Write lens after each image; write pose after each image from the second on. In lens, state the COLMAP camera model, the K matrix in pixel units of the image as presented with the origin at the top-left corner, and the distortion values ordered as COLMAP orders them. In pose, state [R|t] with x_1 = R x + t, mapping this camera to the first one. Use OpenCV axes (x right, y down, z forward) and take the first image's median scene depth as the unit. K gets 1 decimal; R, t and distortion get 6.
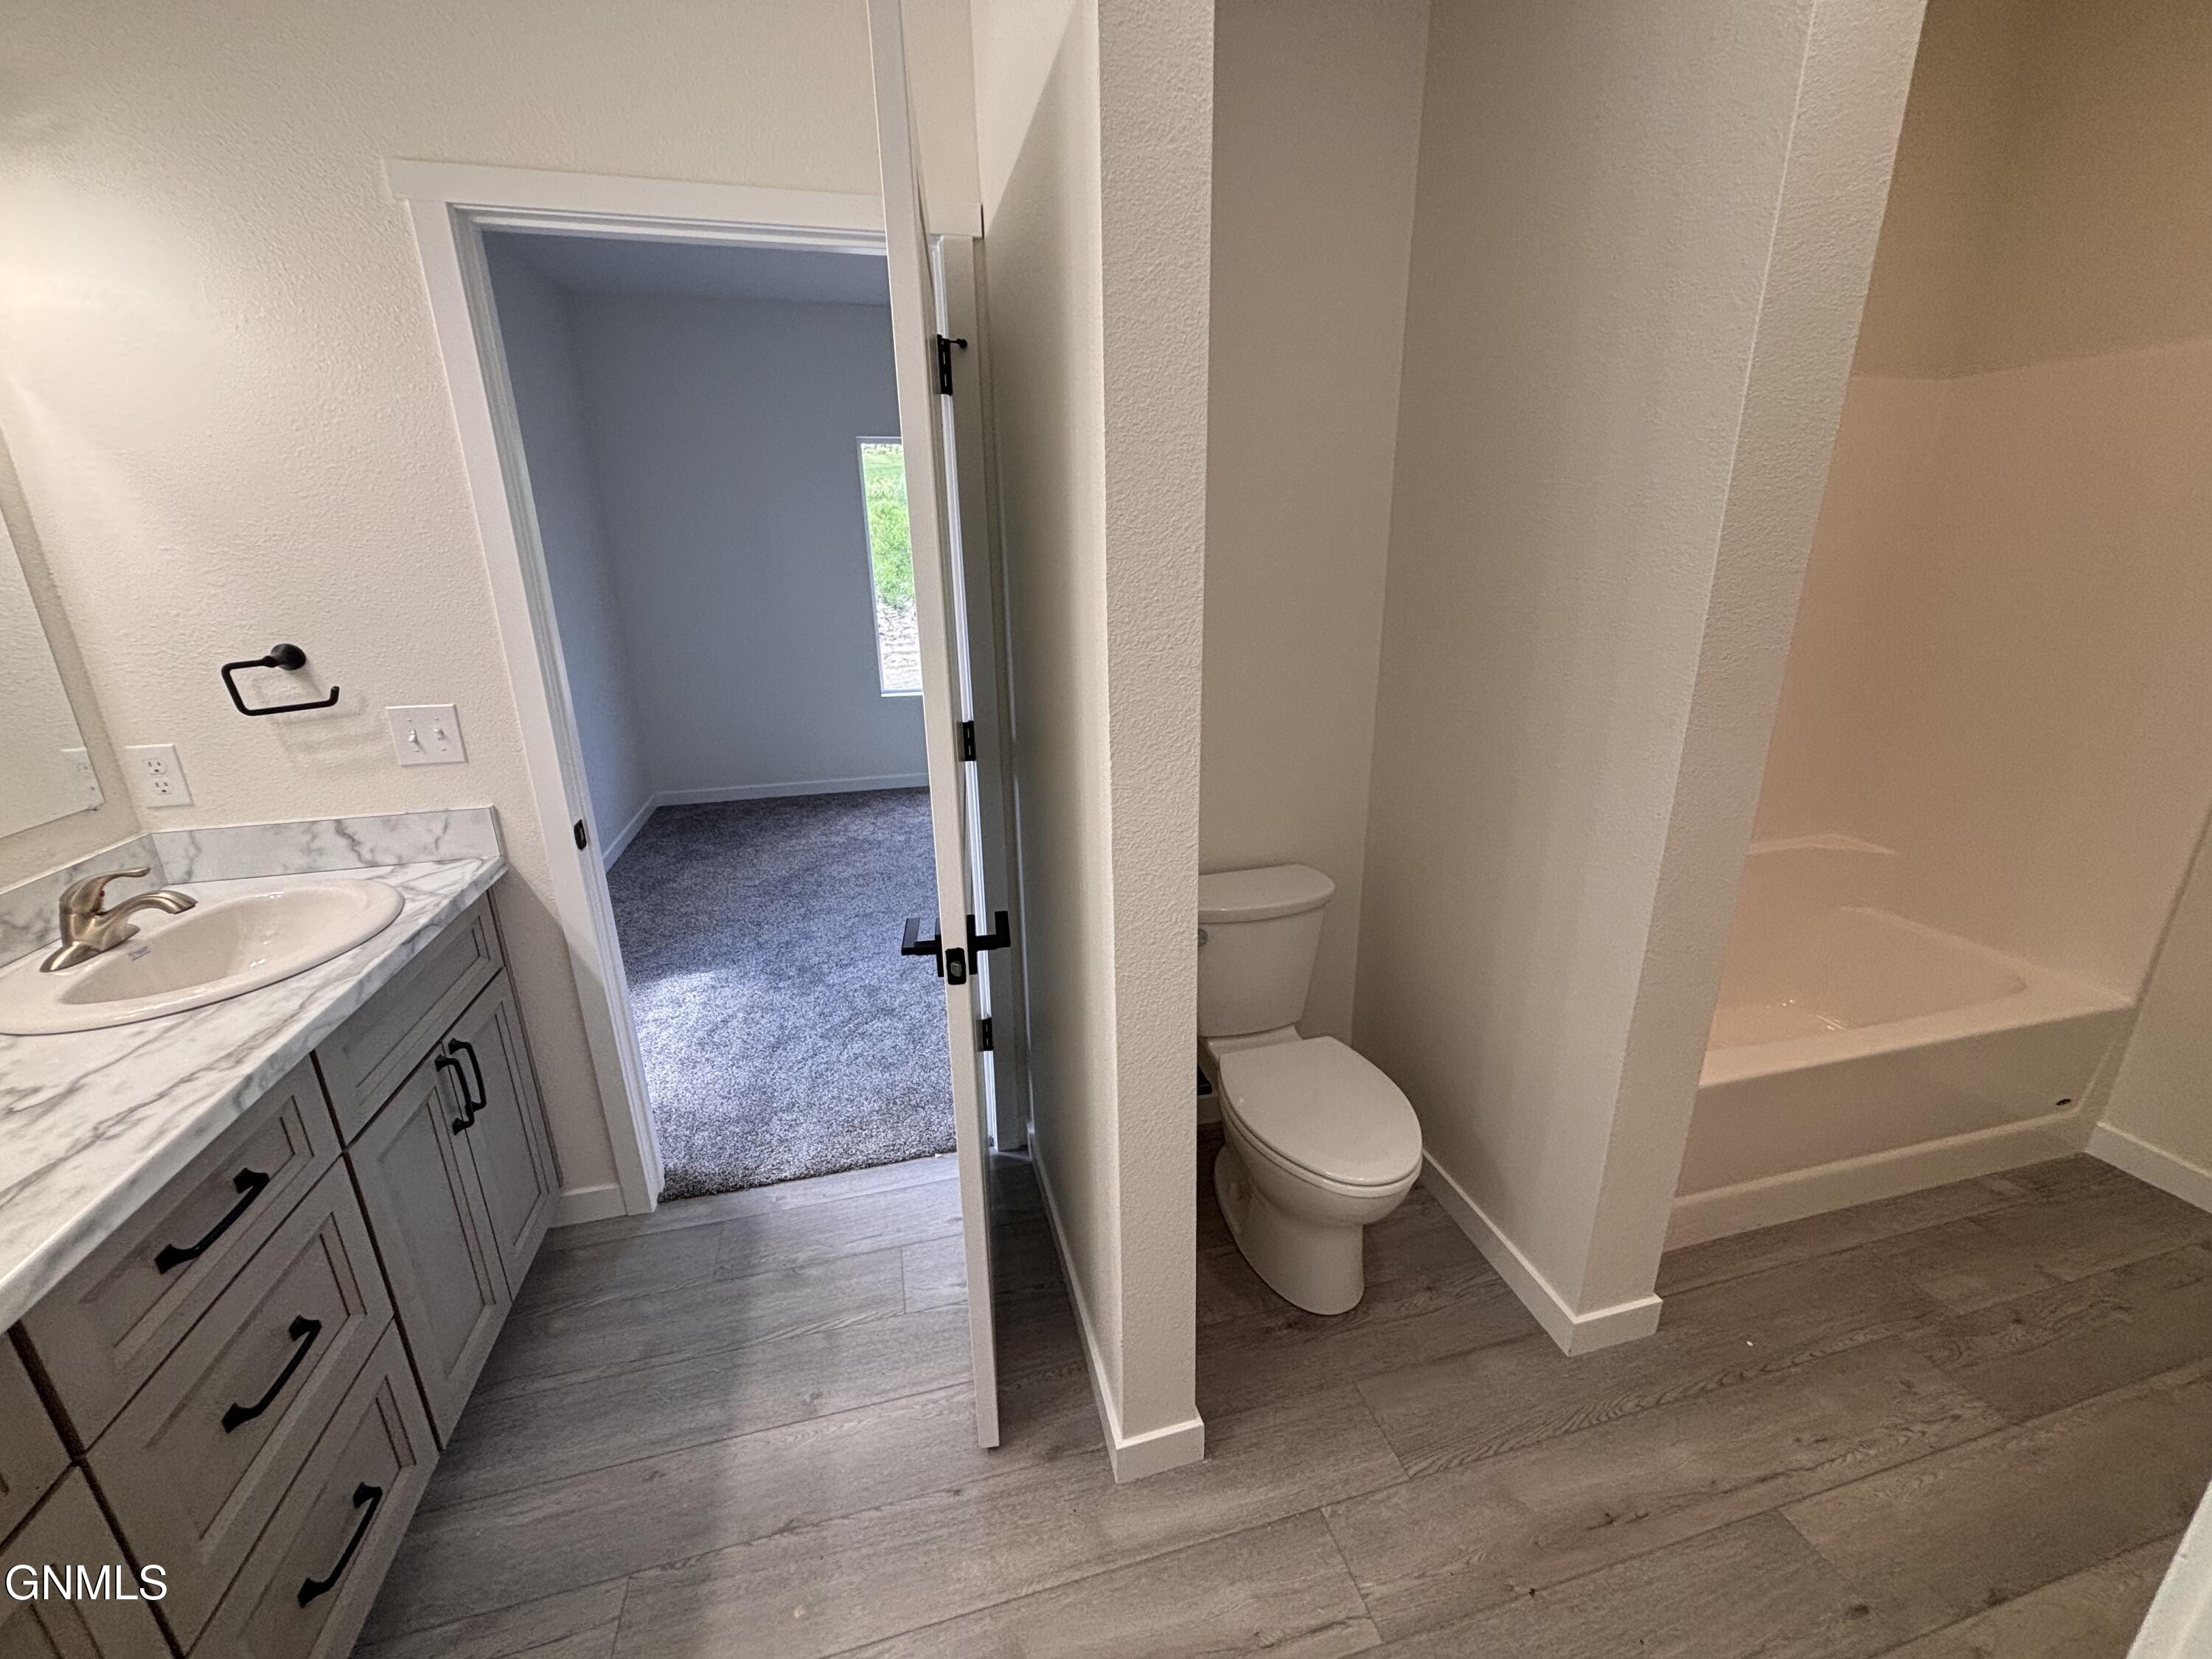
lens RADIAL K [[888.2, 0, 1097.0], [0, 888.2, 824.6], [0, 0, 1]] dist [-0.001194, 0.000757]
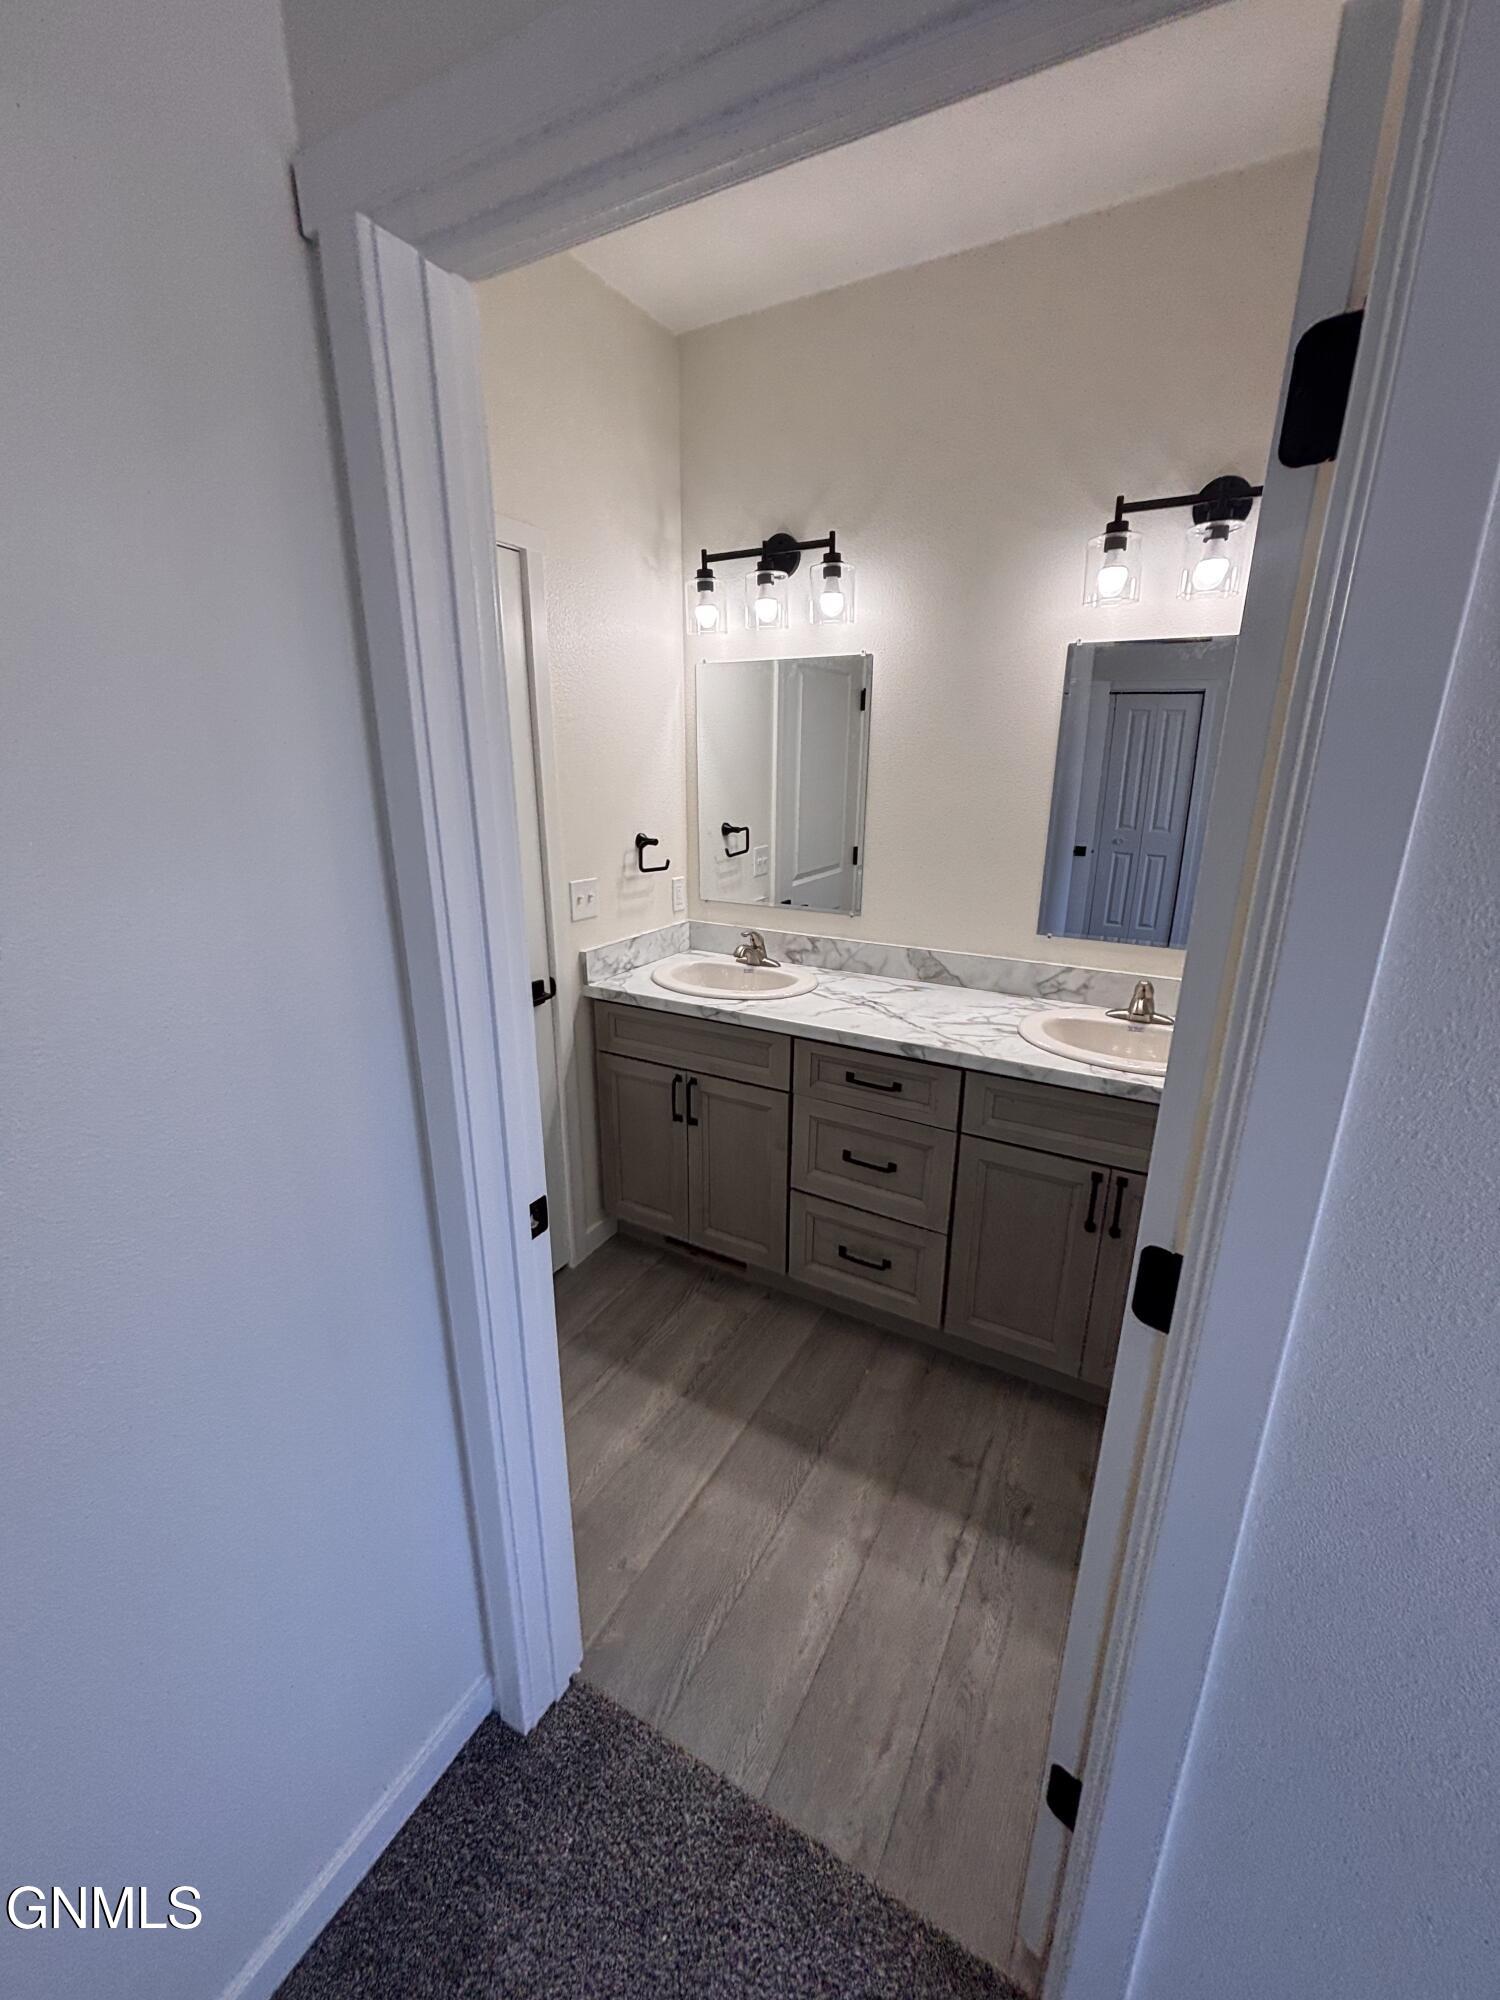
lens RADIAL K [[803.1, 0, 753.8], [0, 803.1, 994.7], [0, 0, 1]] dist [-0.001194, 0.000757]
pose [[0.682985, -0.184157, 0.706837, -2.410628], [0.203197, 0.977400, 0.058308, 0.072907], [-0.701600, 0.103803, 0.704970, -0.266810]]
